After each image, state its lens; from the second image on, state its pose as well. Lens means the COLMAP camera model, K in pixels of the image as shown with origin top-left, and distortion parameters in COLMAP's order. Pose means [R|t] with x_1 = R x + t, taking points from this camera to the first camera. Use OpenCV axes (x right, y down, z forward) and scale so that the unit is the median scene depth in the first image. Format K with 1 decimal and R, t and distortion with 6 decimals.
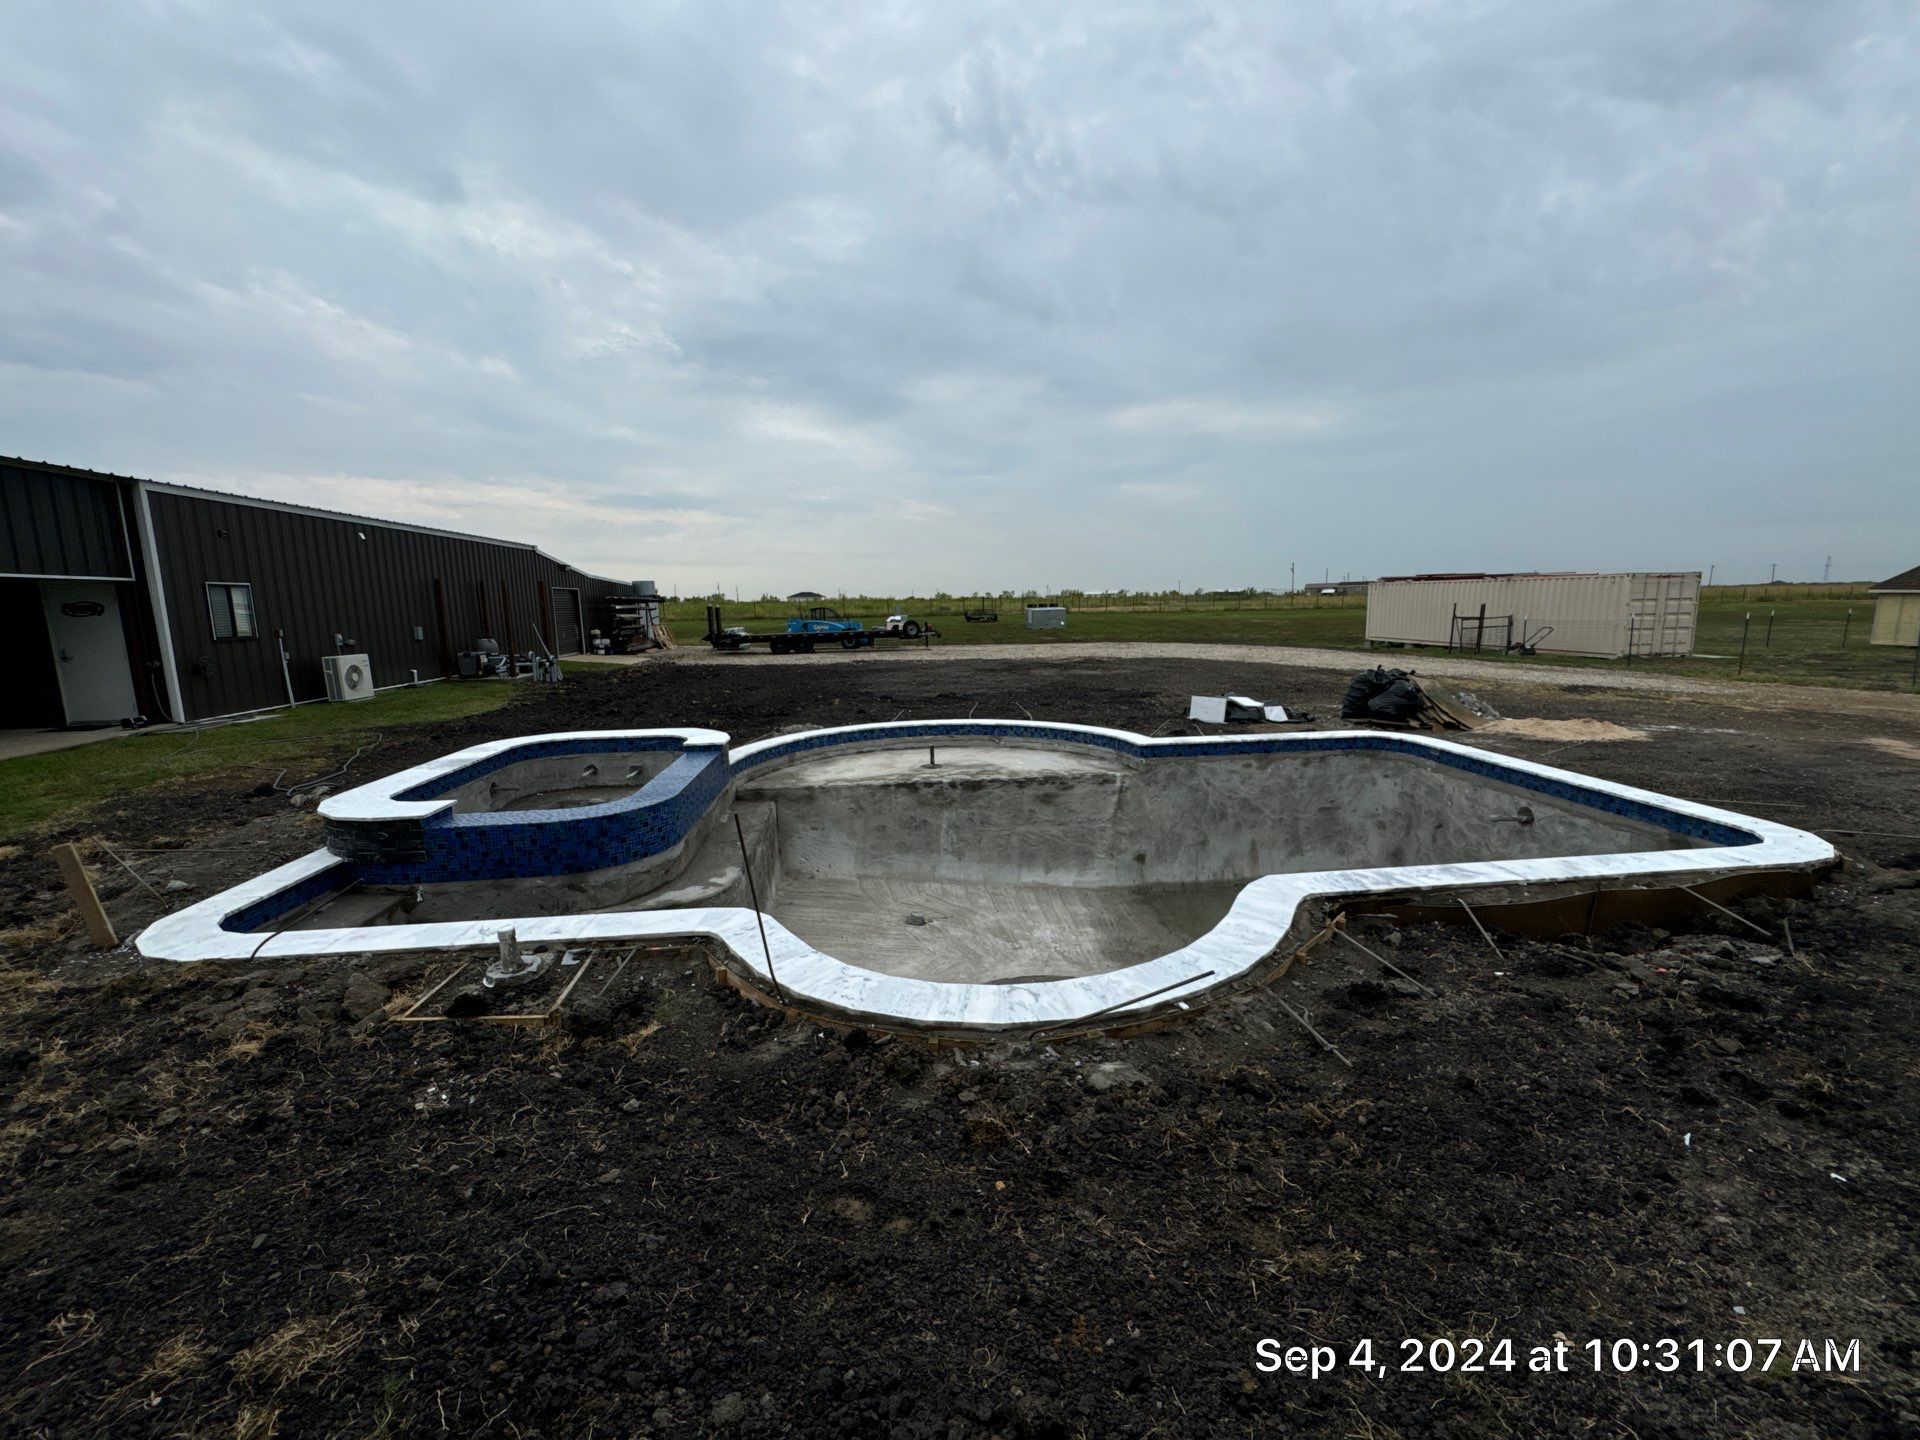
lens RADIAL K [[752.3, 0, 975.6], [0, 752.3, 709.5], [0, 0, 1]] dist [-0.012658, -0.000030]
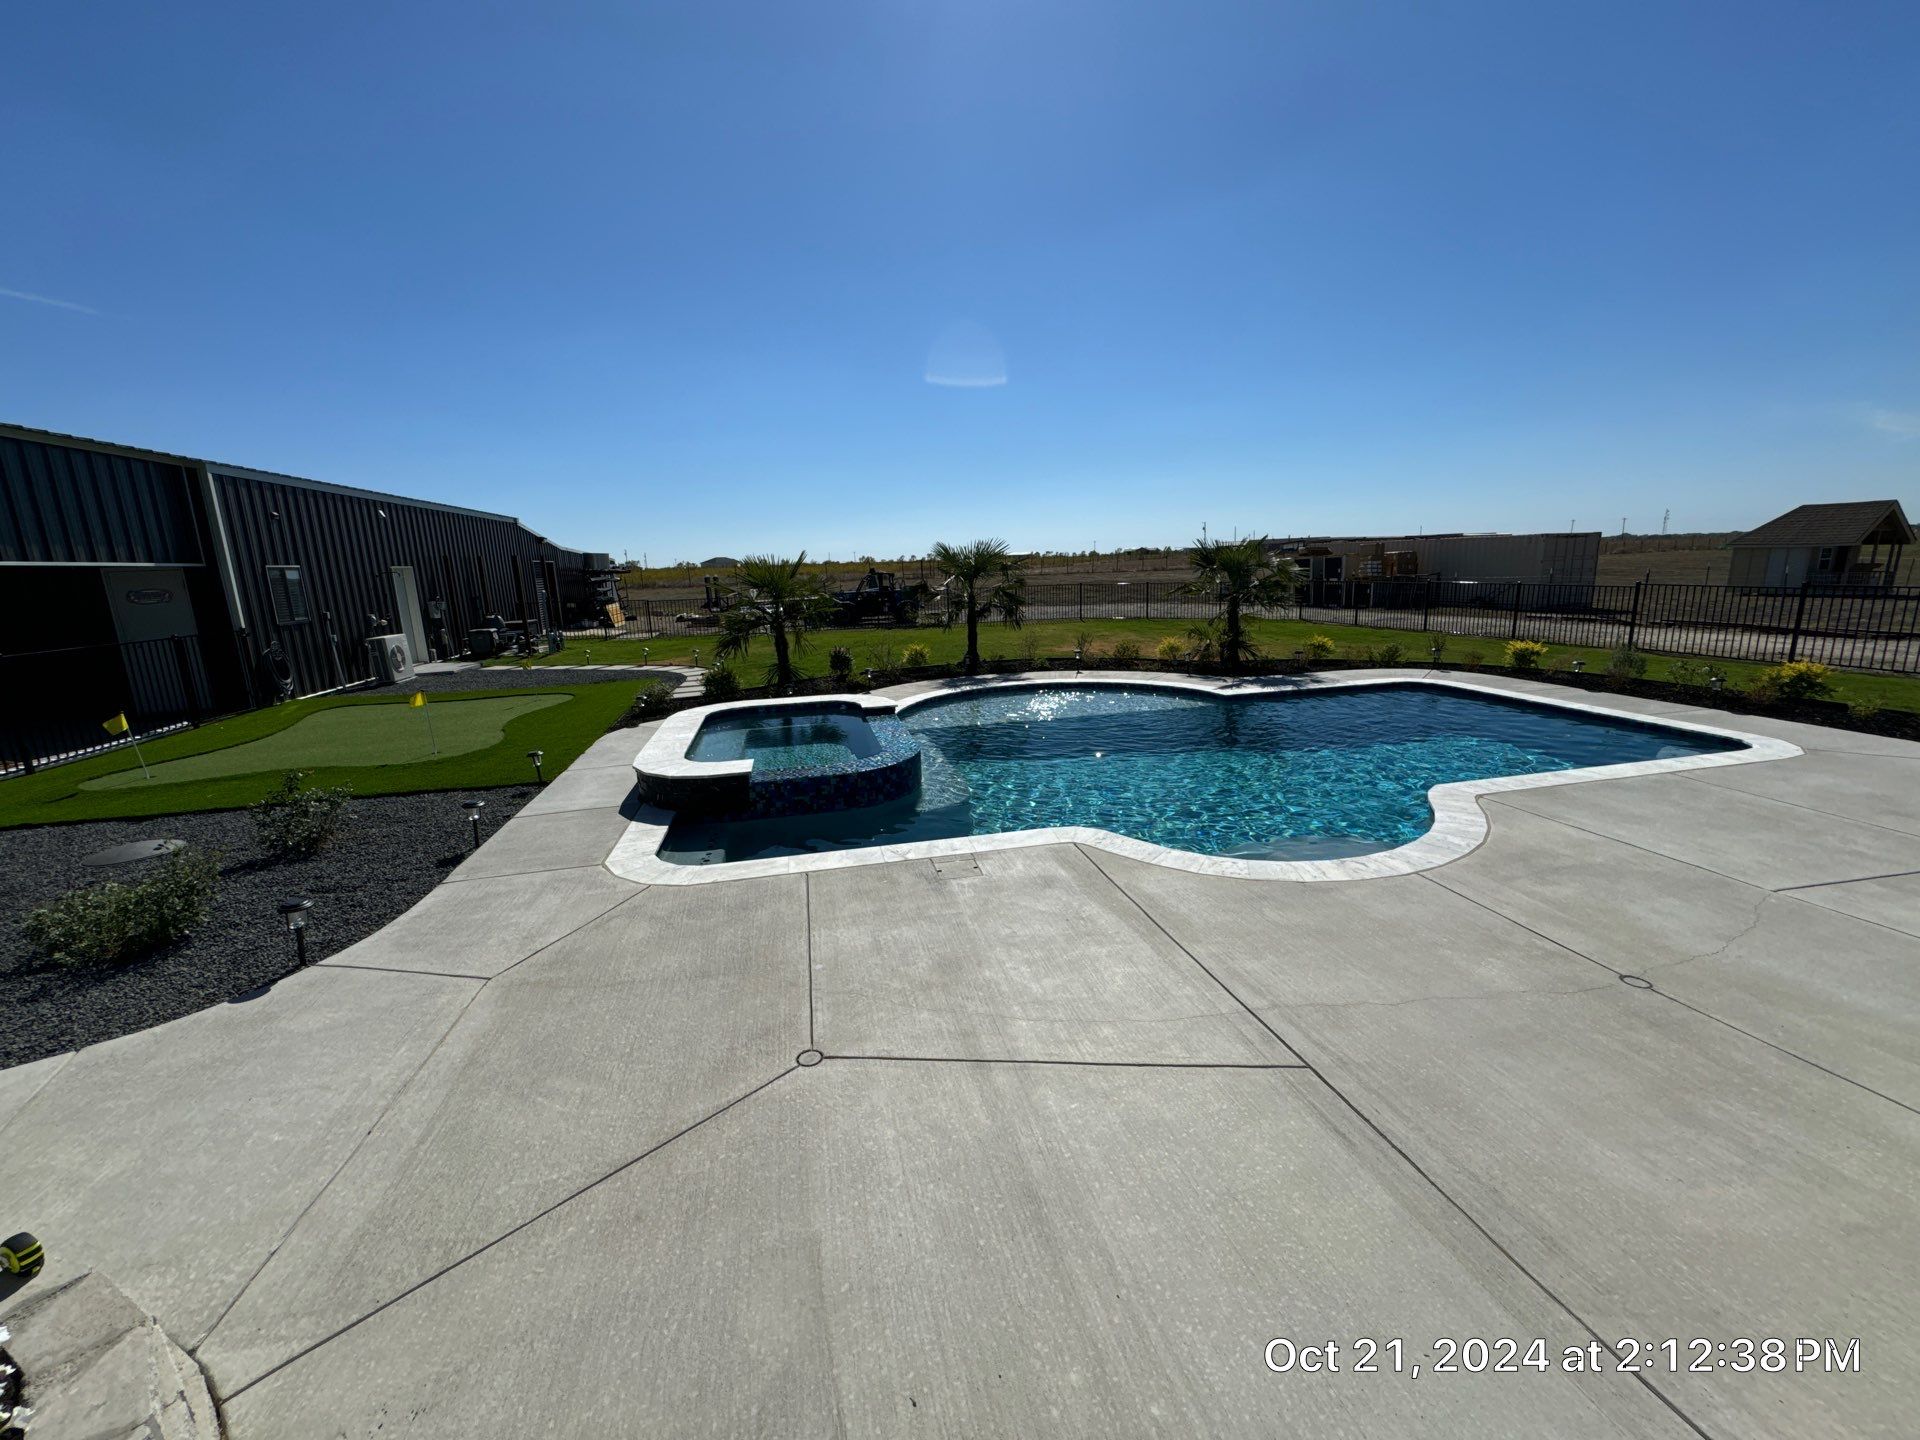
lens RADIAL K [[742.9, 0, 969.2], [0, 742.9, 721.5], [0, 0, 1]] dist [-0.007313, 0.000000]
pose [[0.994023, -0.037302, 0.102605, -0.192908], [0.030298, 0.997157, 0.068994, -0.003516], [-0.104887, -0.065472, 0.992327, -0.077306]]
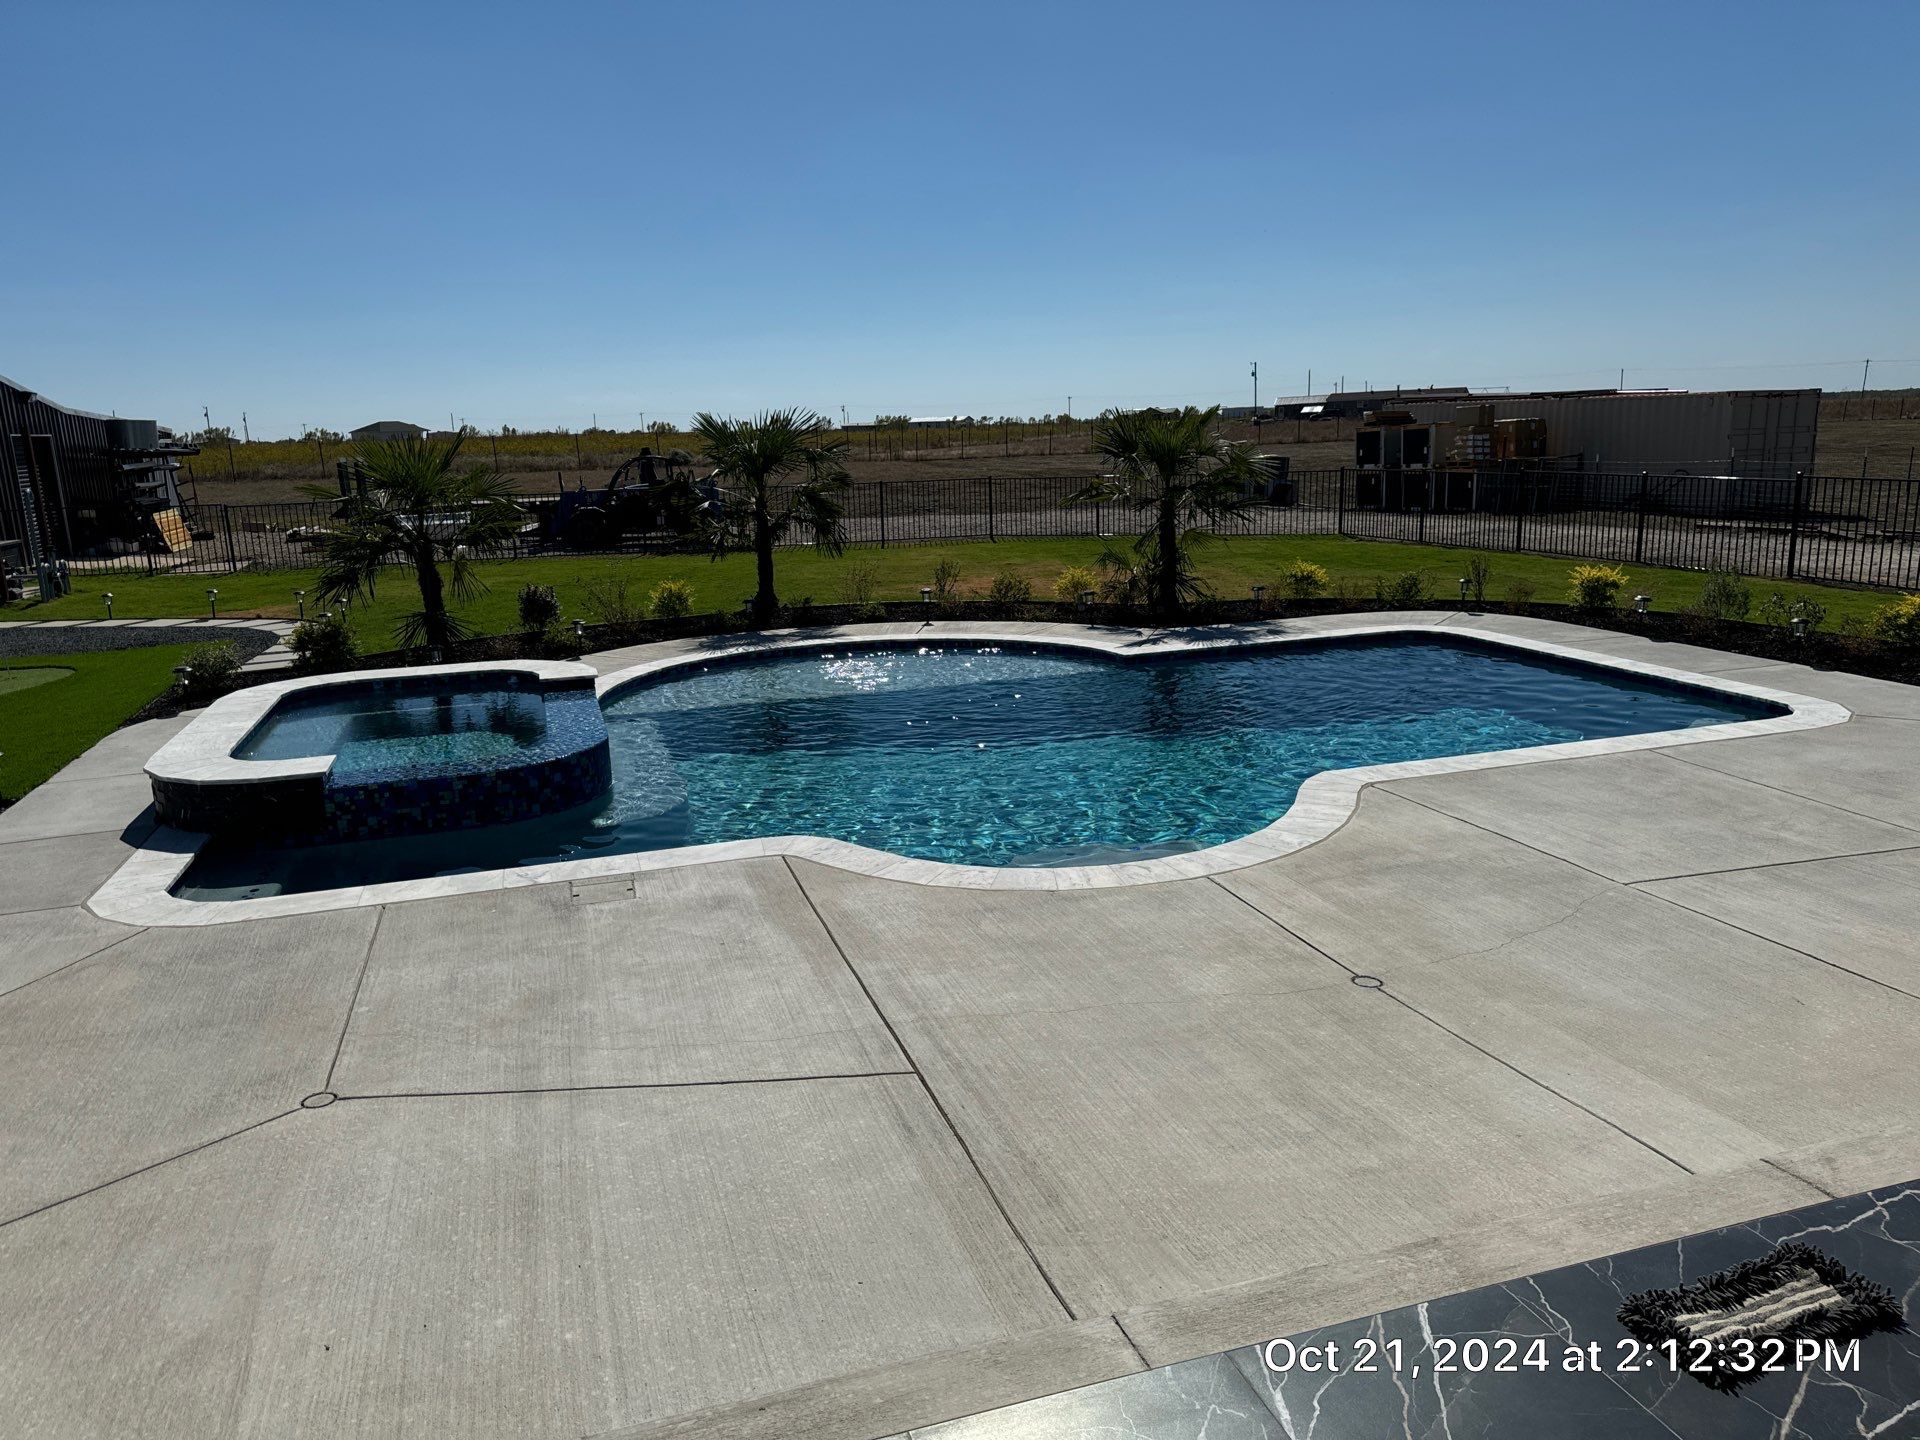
lens RADIAL K [[1325.0, 0, 961.9], [0, 1325.0, 719.1], [0, 0, 1]] dist [0.043229, -0.049943]
pose [[0.982593, -0.053298, 0.177963, -0.121755], [0.040789, 0.996481, 0.073223, 0.003573], [-0.181239, -0.064690, 0.981309, -0.194277]]
